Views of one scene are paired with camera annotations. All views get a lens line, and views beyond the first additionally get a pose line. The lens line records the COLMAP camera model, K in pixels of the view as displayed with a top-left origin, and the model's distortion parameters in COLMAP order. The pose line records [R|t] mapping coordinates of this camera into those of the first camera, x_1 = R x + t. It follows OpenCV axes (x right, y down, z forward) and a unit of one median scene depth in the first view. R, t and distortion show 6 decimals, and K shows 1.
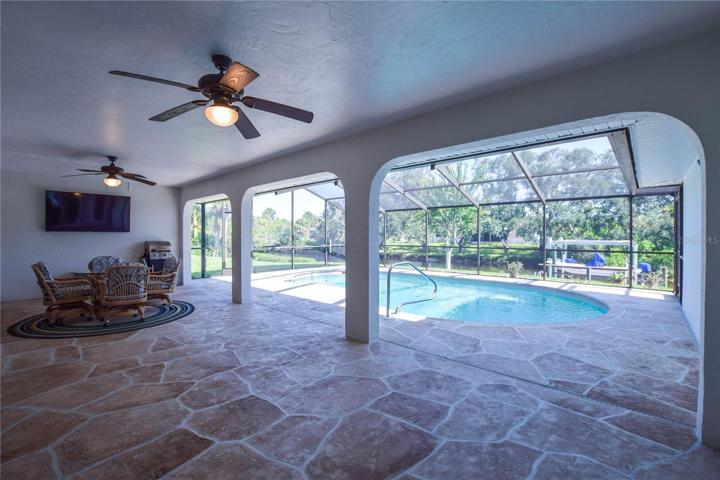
lens RADIAL K [[316.2, 0, 358.2], [0, 316.2, 241.1], [0, 0, 1]] dist [-0.032515, 0.003135]
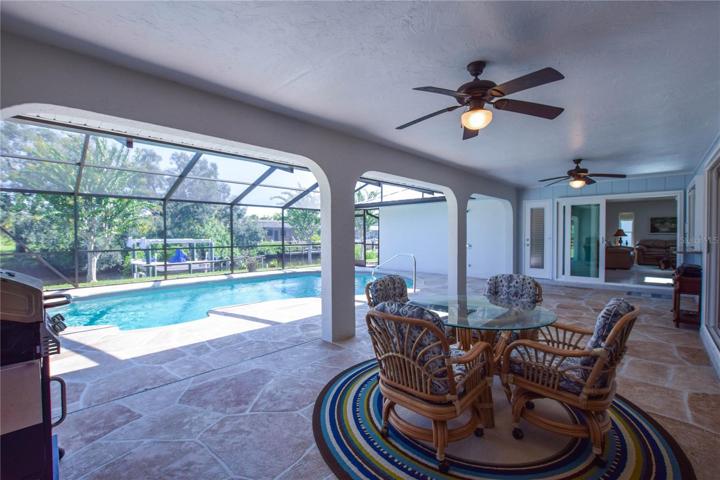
lens RADIAL K [[316.2, 0, 359.3], [0, 316.2, 237.5], [0, 0, 1]] dist [-0.032515, 0.003135]
pose [[0.015006, -0.011261, 0.999824, -0.336836], [0.019224, 0.999755, 0.010972, -0.006906], [-0.999703, 0.019056, 0.015219, 0.312053]]
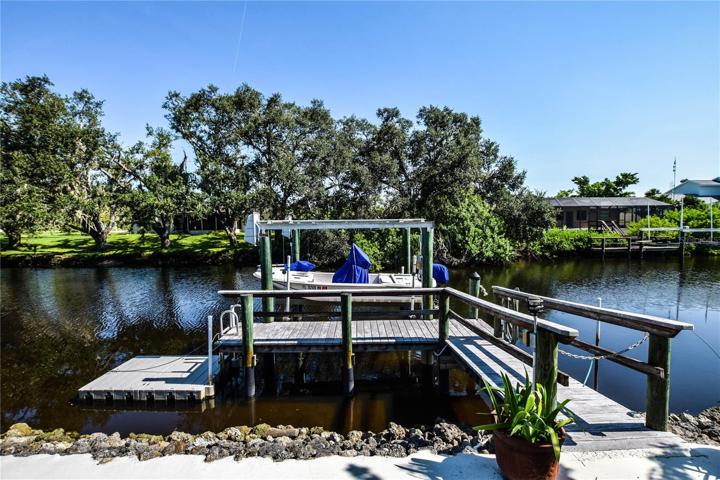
lens RADIAL K [[316.2, 0, 362.8], [0, 316.2, 243.5], [0, 0, 1]] dist [-0.032515, 0.003135]
pose [[0.728750, -0.051837, 0.682815, 0.446667], [0.023599, 0.998440, 0.050612, 0.010883], [-0.684373, -0.020770, 0.728836, 0.632493]]
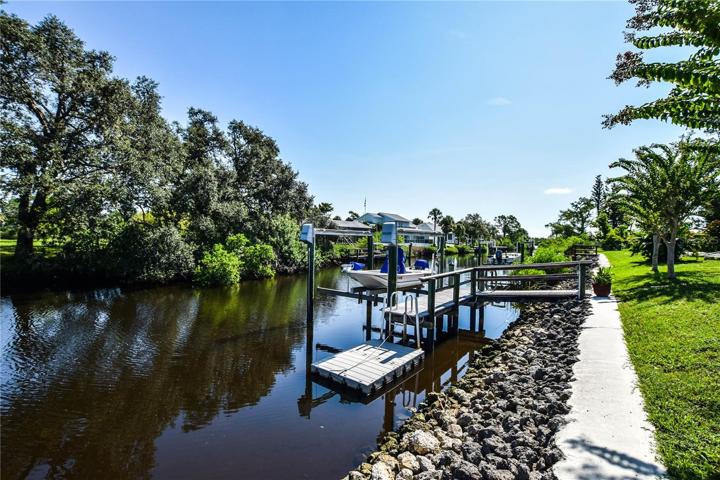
lens RADIAL K [[316.2, 0, 363.1], [0, 316.2, 242.5], [0, 0, 1]] dist [-0.032515, 0.003135]
pose [[-0.097114, -0.011071, 0.995212, 0.137151], [0.000756, 0.999937, 0.011197, 0.018288], [-0.995273, 0.001839, -0.097099, 1.069759]]
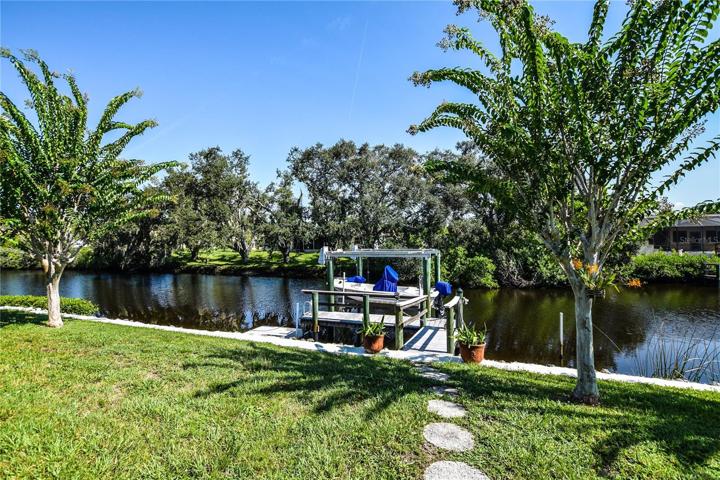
lens RADIAL K [[316.2, 0, 361.8], [0, 316.2, 244.9], [0, 0, 1]] dist [-0.032515, 0.003135]
pose [[0.915911, -0.011330, 0.401221, 0.420453], [0.015345, 0.999859, -0.006795, -0.006974], [-0.401088, 0.012380, 0.915956, 0.376153]]
